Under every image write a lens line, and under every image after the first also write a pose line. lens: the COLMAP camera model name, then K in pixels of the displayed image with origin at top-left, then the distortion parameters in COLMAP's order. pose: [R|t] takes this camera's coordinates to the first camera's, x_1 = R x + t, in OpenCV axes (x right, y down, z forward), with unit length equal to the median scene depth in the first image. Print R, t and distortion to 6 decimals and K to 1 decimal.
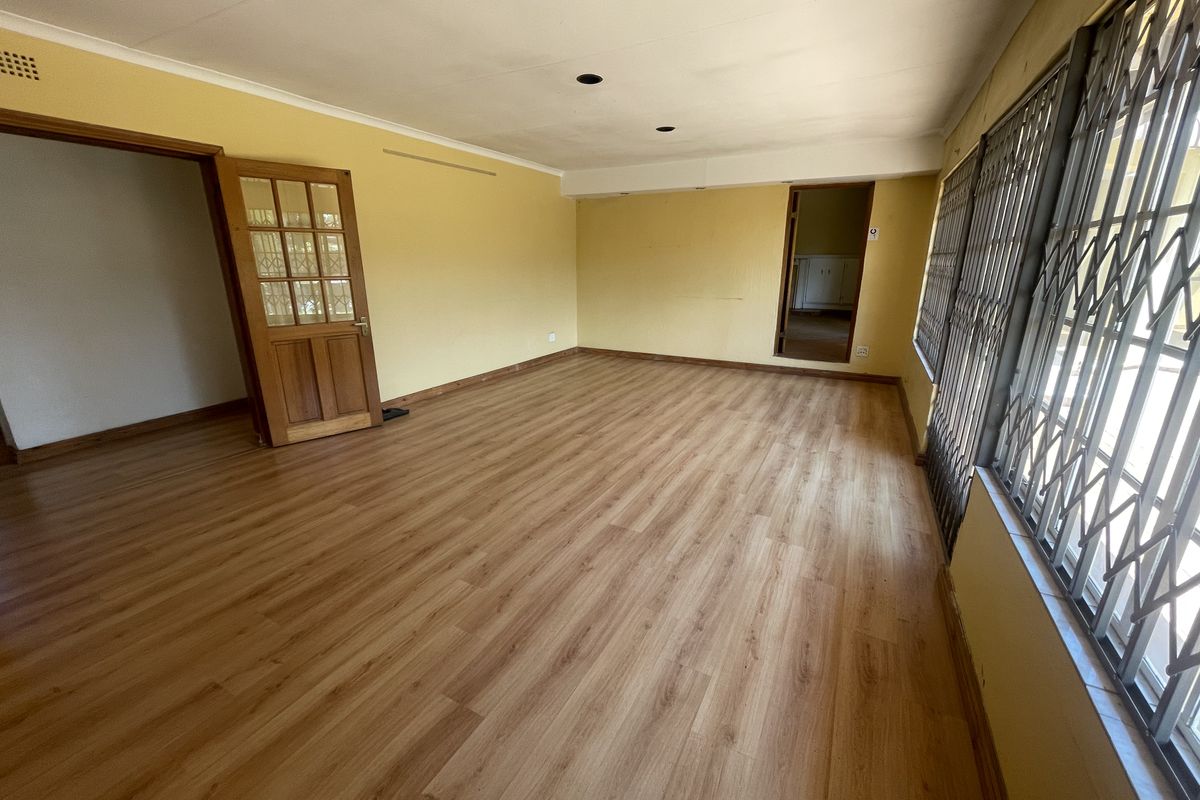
lens RADIAL K [[485.7, 0, 601.3], [0, 485.7, 399.2], [0, 0, 1]] dist [-0.004788, -0.000302]
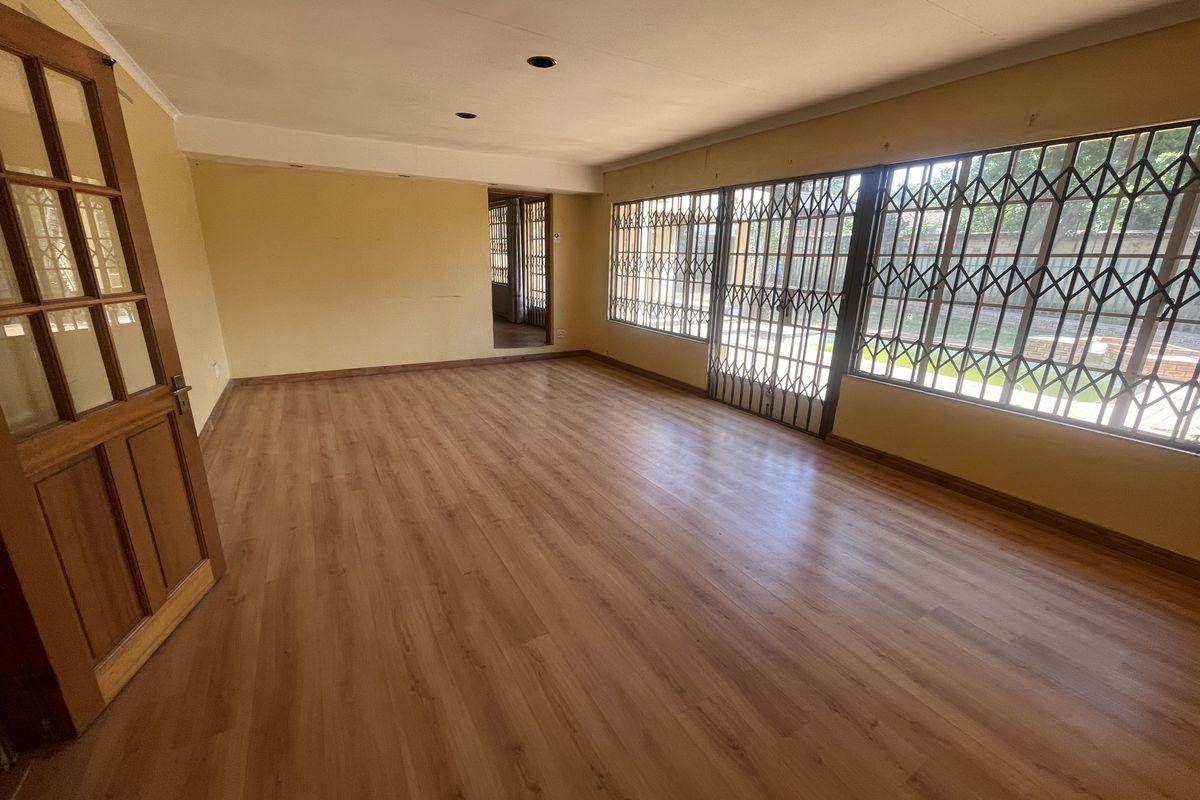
lens RADIAL K [[485.7, 0, 598.3], [0, 485.7, 402.1], [0, 0, 1]] dist [-0.004788, -0.000302]
pose [[0.511180, -0.233720, 0.827085, -0.628363], [0.212258, 0.966838, 0.142026, -0.112900], [-0.832852, 0.102954, 0.543837, 0.357834]]
